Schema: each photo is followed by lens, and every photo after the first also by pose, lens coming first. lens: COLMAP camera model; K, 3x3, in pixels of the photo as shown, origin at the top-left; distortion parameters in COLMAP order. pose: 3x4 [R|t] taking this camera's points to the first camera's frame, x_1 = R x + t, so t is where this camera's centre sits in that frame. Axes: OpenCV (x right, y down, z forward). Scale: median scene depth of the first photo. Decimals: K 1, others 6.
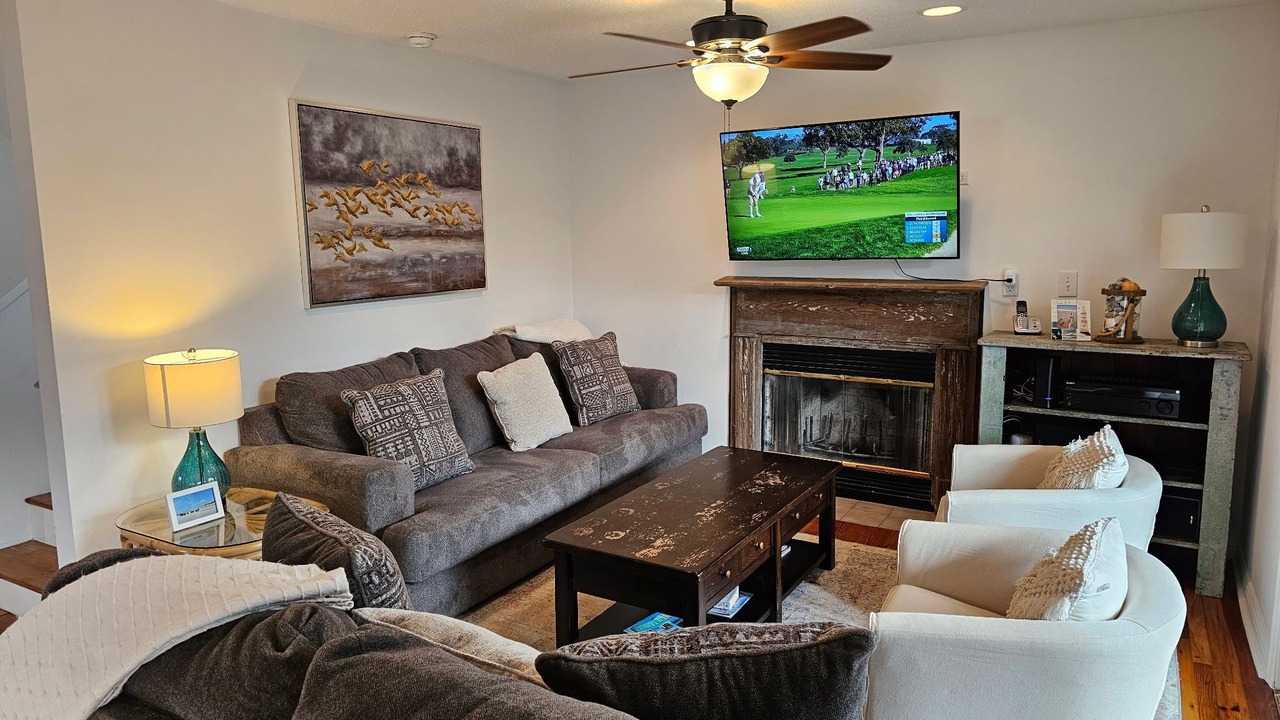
lens RADIAL K [[846.6, 0, 632.8], [0, 846.6, 354.2], [0, 0, 1]] dist [0.096064, -0.098803]
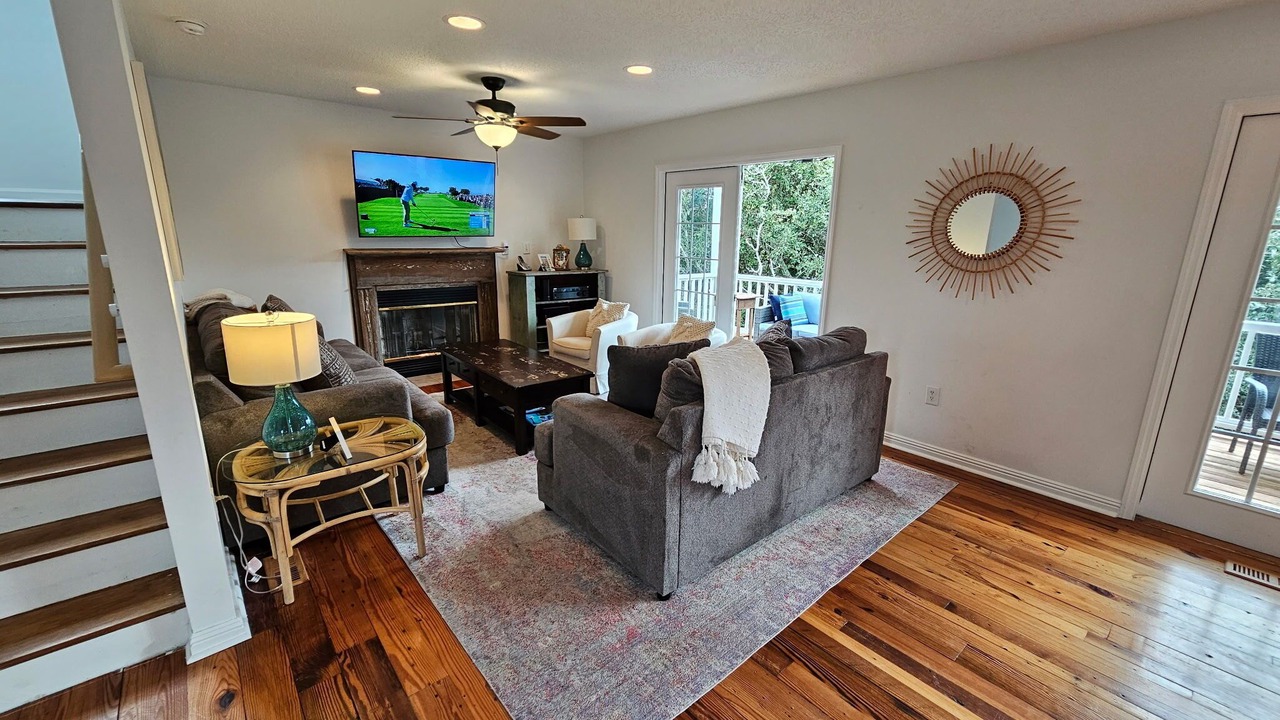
lens RADIAL K [[523.3, 0, 634.9], [0, 523.3, 362.4], [0, 0, 1]] dist [0.000080, 0.000009]
pose [[0.338488, -0.213779, 0.916365, -0.719805], [0.119862, 0.975713, 0.183350, -0.006832], [-0.933305, 0.047776, 0.355891, 0.260017]]
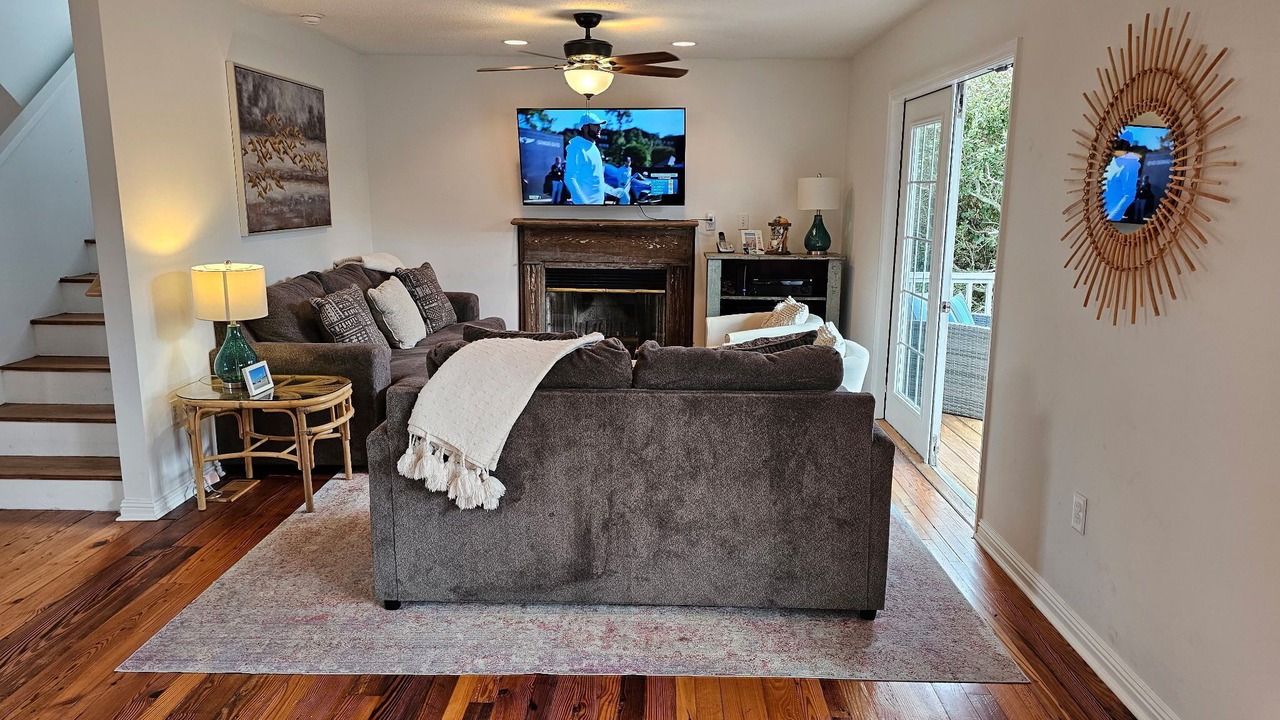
lens RADIAL K [[846.6, 0, 632.8], [0, 846.6, 354.2], [0, 0, 1]] dist [0.096064, -0.098803]
pose [[0.881195, -0.070838, 0.467415, -0.436593], [0.052646, 0.997264, 0.051887, 0.072350], [-0.469812, -0.021115, 0.882514, -0.309472]]
